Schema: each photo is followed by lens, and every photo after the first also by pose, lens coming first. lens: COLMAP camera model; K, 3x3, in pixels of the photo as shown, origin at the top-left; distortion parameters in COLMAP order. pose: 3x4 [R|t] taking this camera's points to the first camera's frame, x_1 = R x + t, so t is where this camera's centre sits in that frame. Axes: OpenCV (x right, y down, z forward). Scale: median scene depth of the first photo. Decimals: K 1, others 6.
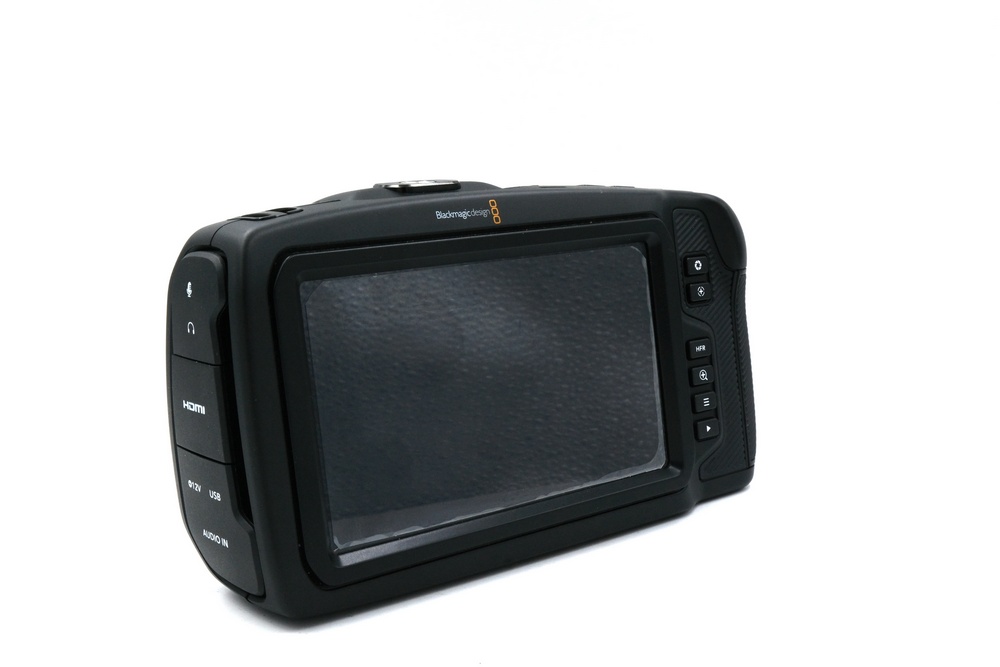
lens RADIAL K [[1345.7, 0, 500.3], [0, 1345.7, 336.7], [0, 0, 1]] dist [0.008316, 0.000000]
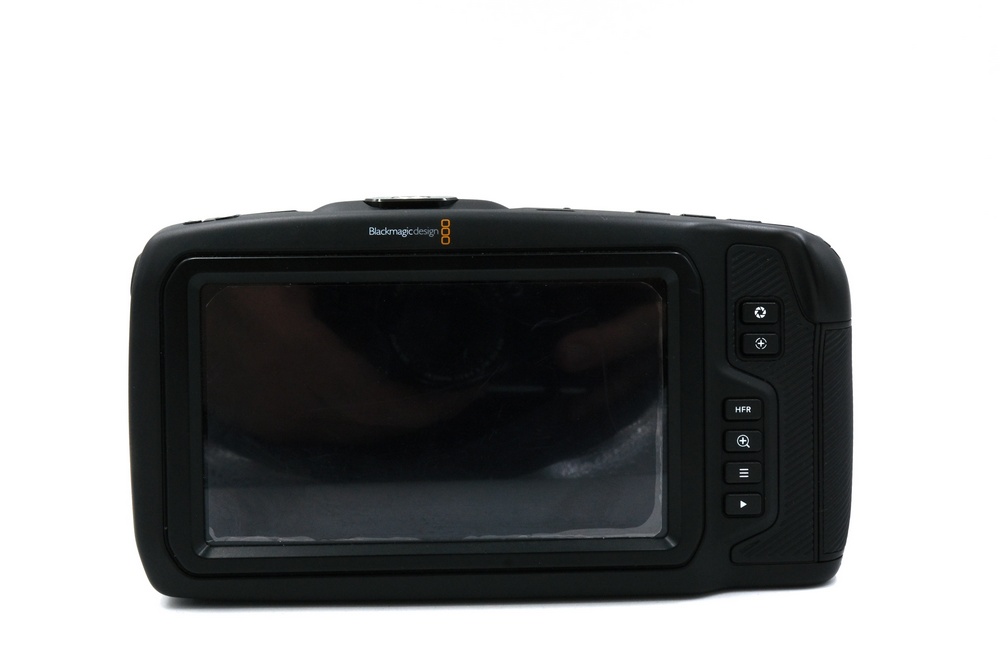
lens RADIAL K [[1345.7, 0, 500.2], [0, 1345.7, 329.9], [0, 0, 1]] dist [0.008316, 0.000000]
pose [[0.799525, 0.111062, -0.590275, 0.525108], [-0.113100, 0.993014, 0.033646, -0.052698], [0.589888, 0.039860, 0.806501, 0.221439]]
